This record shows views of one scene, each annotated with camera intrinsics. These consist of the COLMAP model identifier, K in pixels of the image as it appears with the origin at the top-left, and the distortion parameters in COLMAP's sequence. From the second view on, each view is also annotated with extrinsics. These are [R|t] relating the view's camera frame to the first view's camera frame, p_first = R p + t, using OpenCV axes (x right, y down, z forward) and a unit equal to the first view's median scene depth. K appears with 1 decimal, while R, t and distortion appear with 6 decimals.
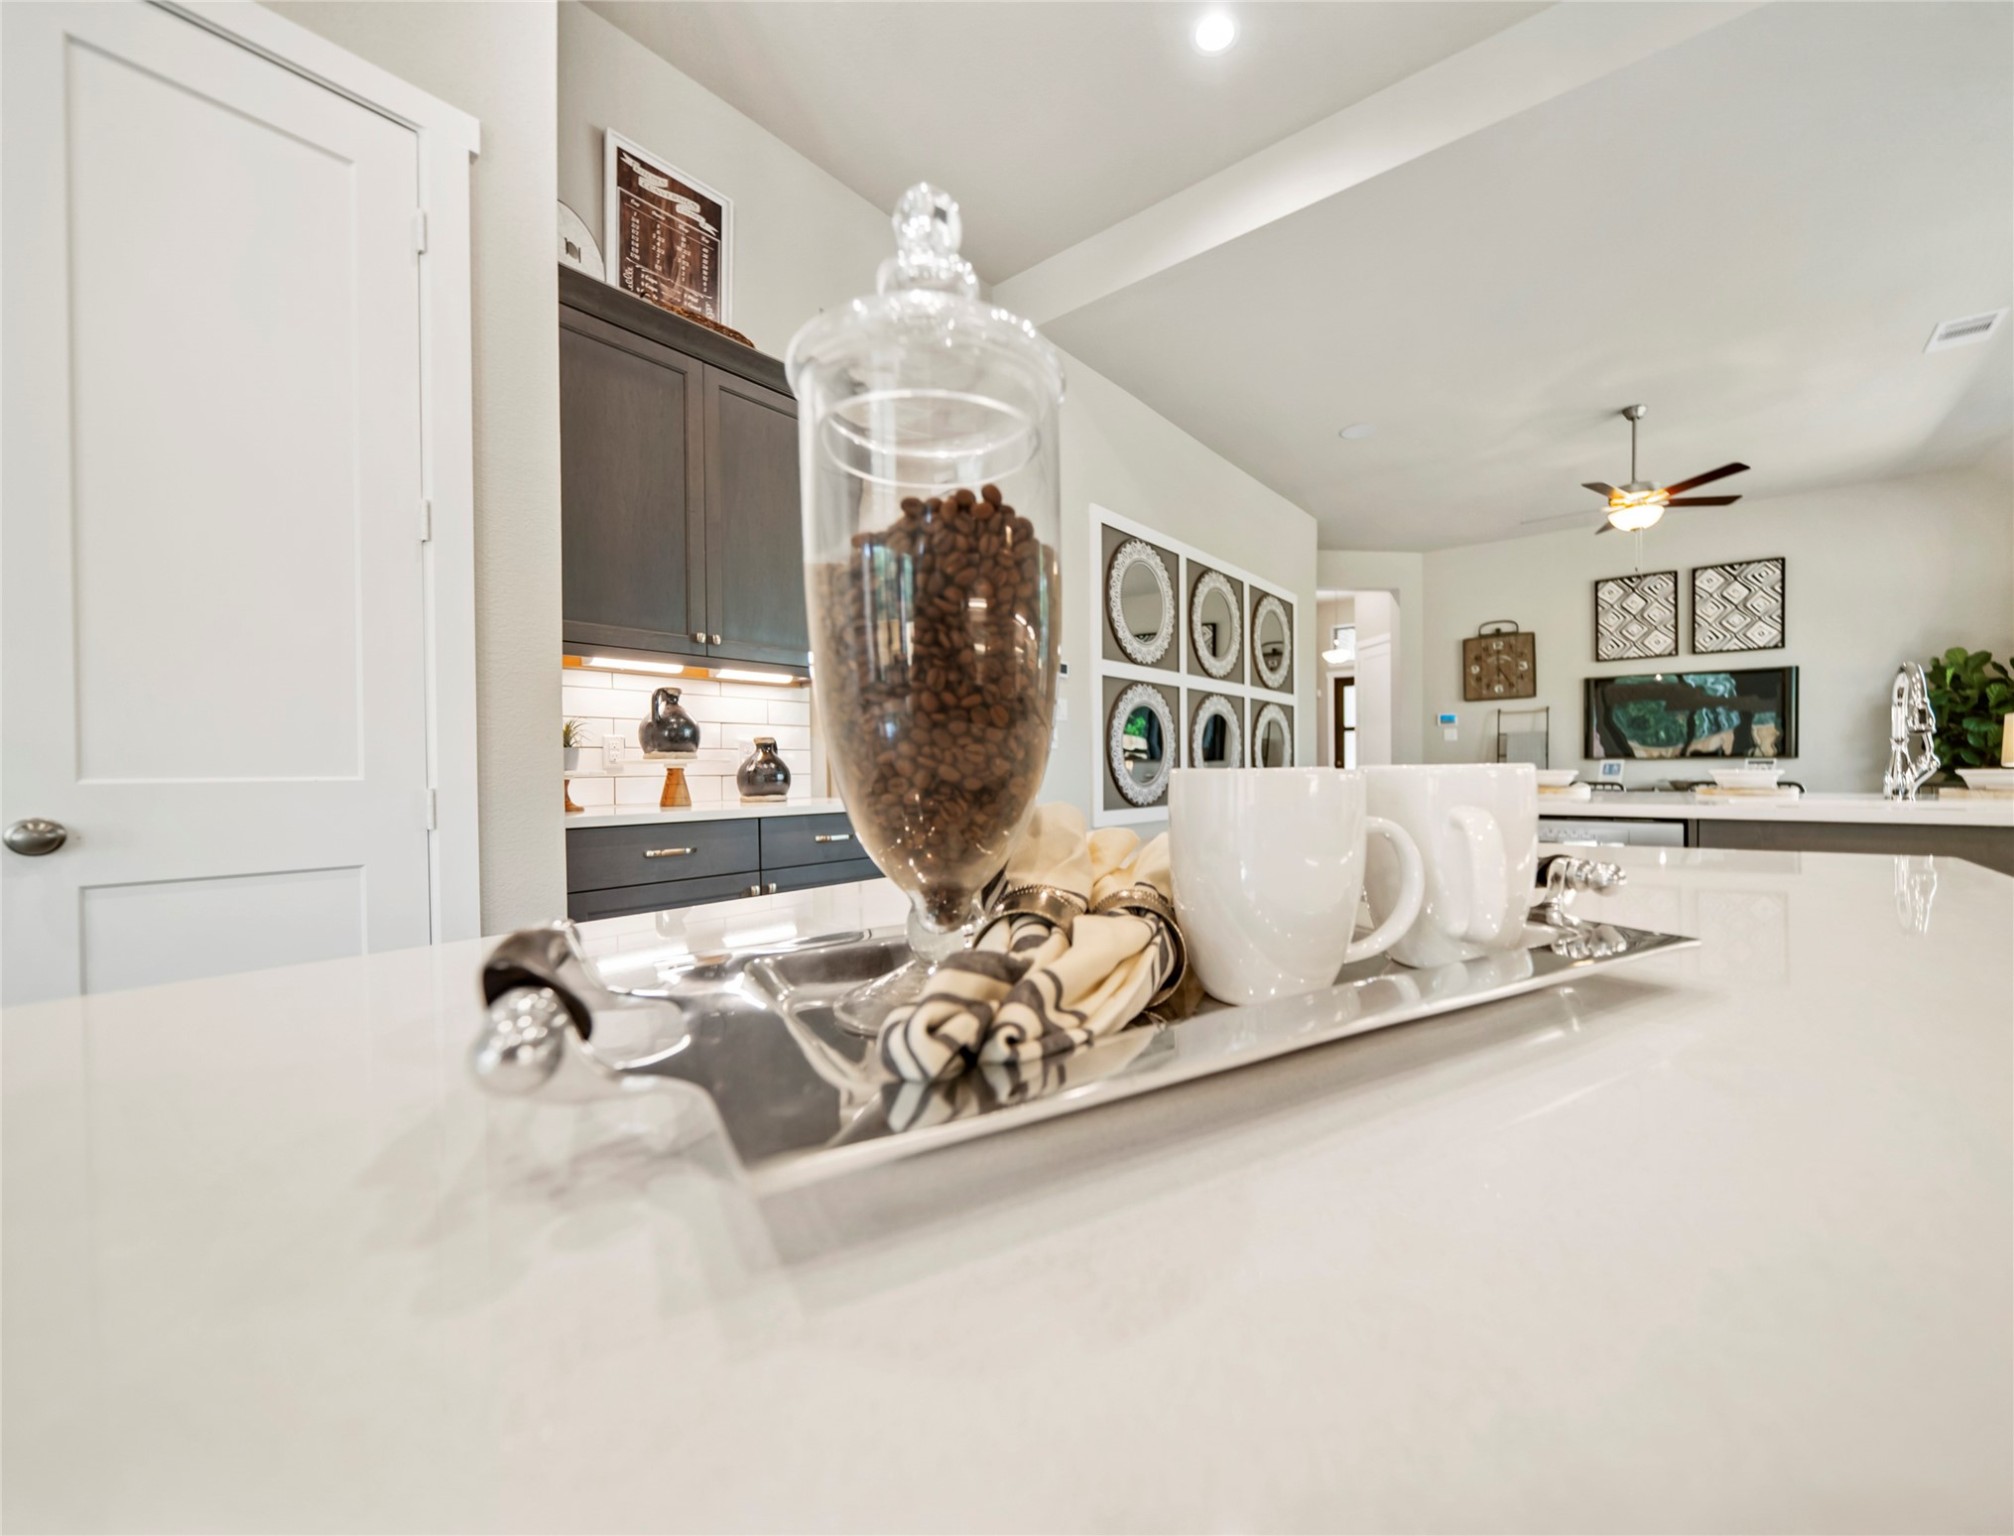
lens RADIAL K [[794.4, 0, 1067.2], [0, 794.4, 767.7], [0, 0, 1]] dist [-0.000688, -0.000136]
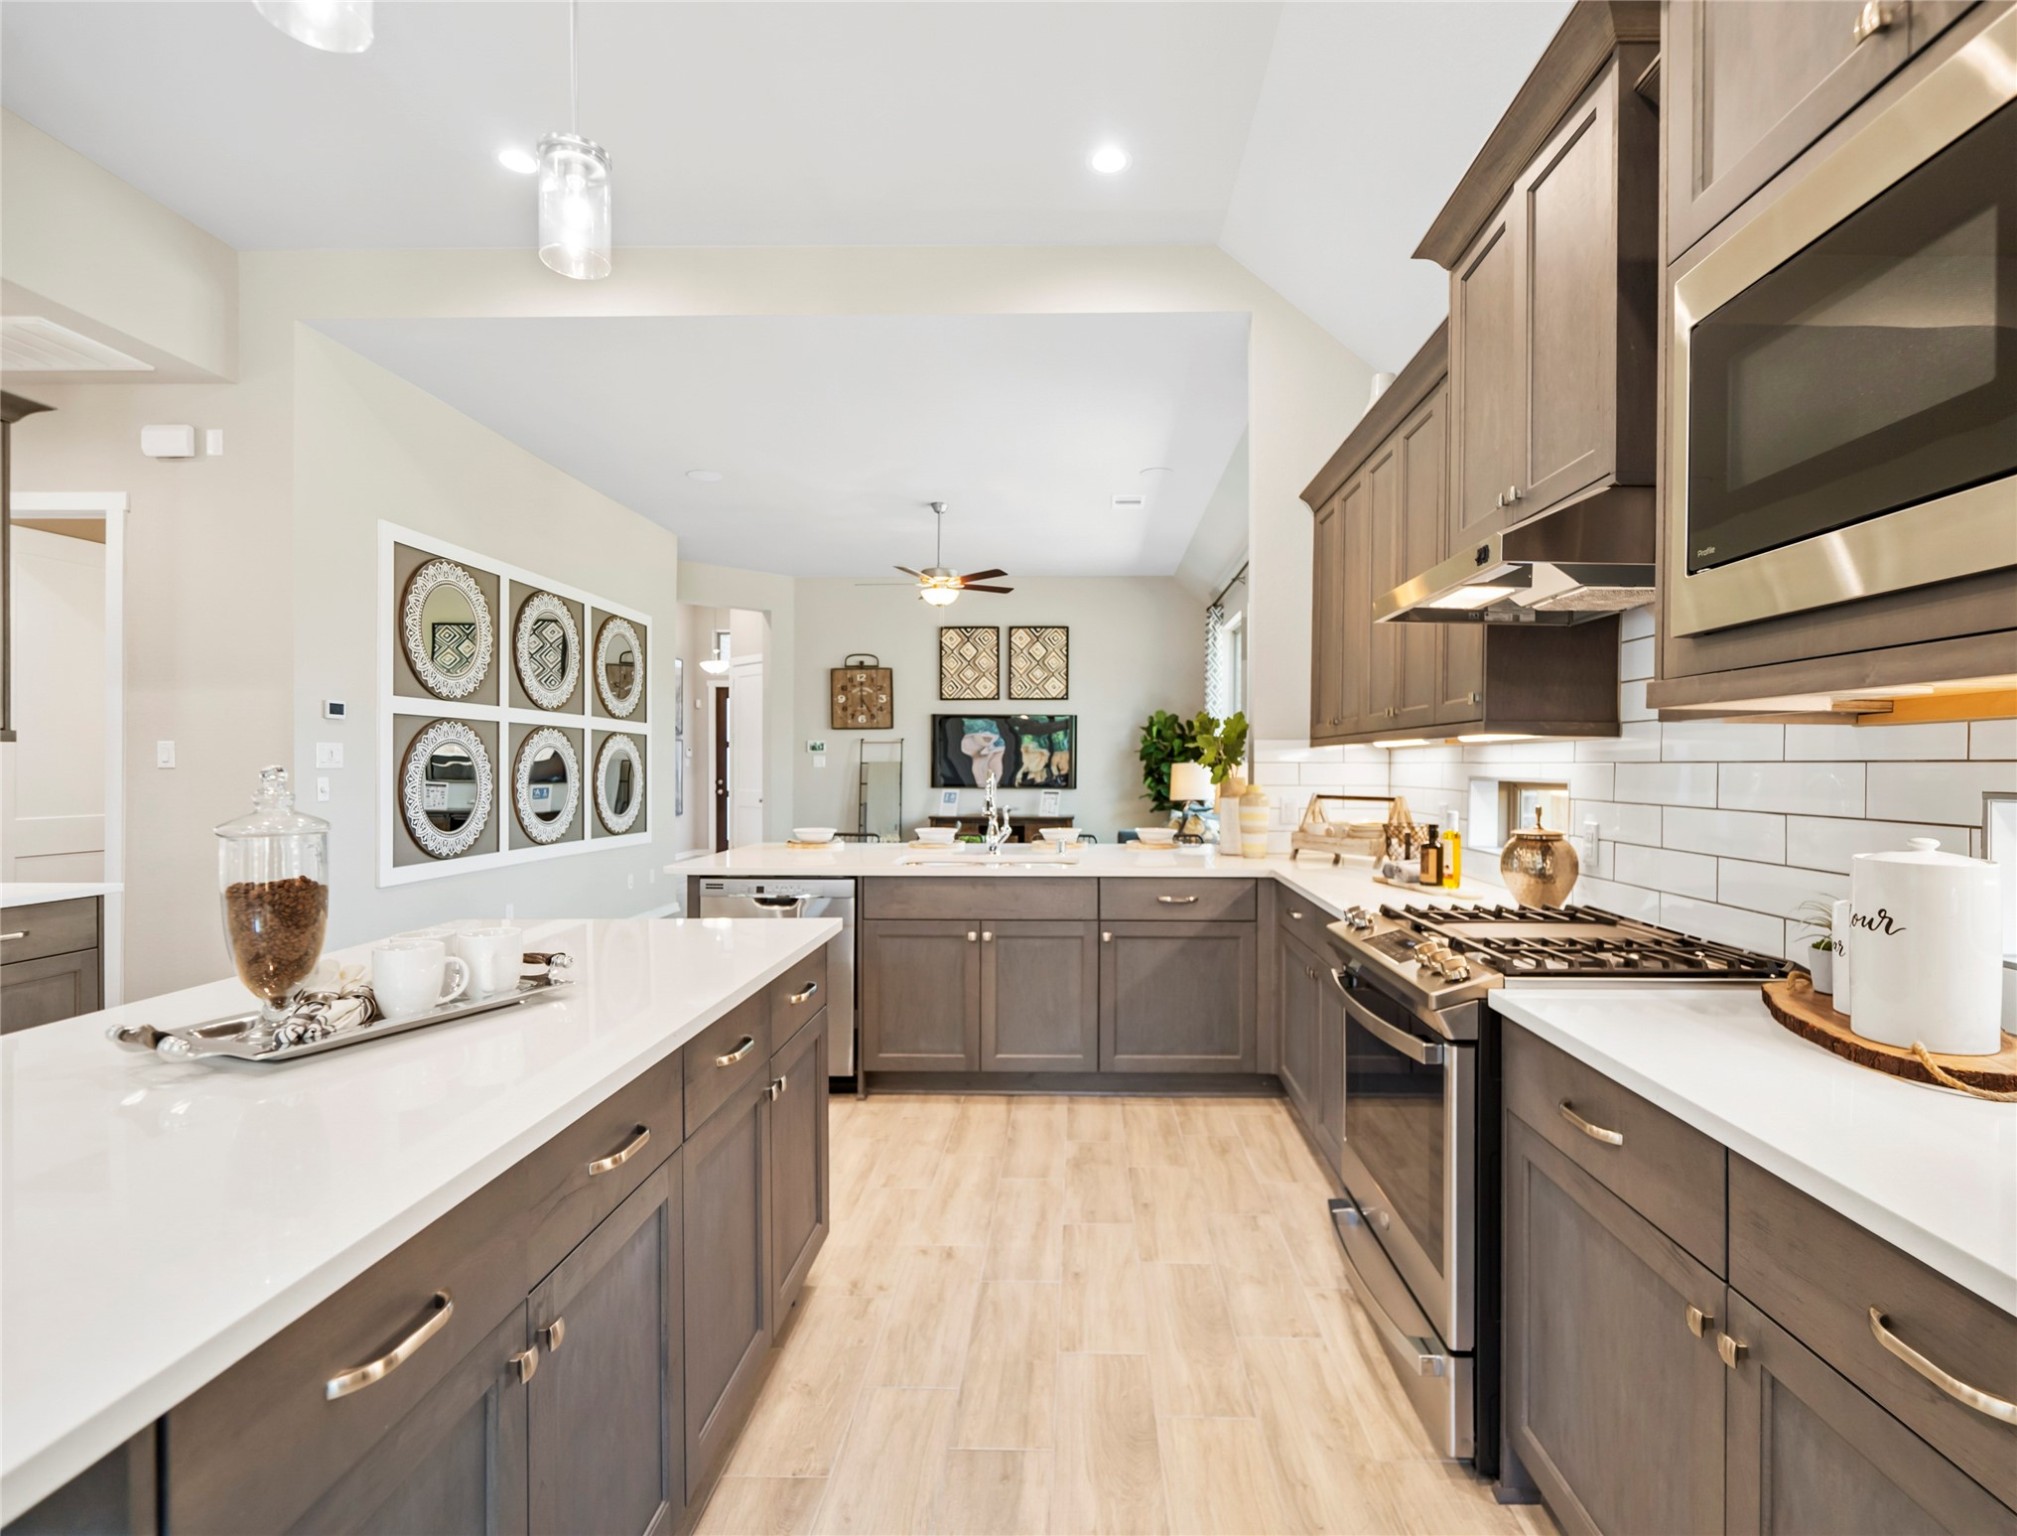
lens RADIAL K [[966.4, 0, 1055.7], [0, 966.4, 768.0], [0, 0, 1]] dist [-0.000091, -0.000160]
pose [[0.806678, 0.009256, 0.590918, 0.003114], [-0.008832, 0.999954, -0.003606, -0.047741], [-0.590925, -0.002310, 0.806724, -0.241696]]
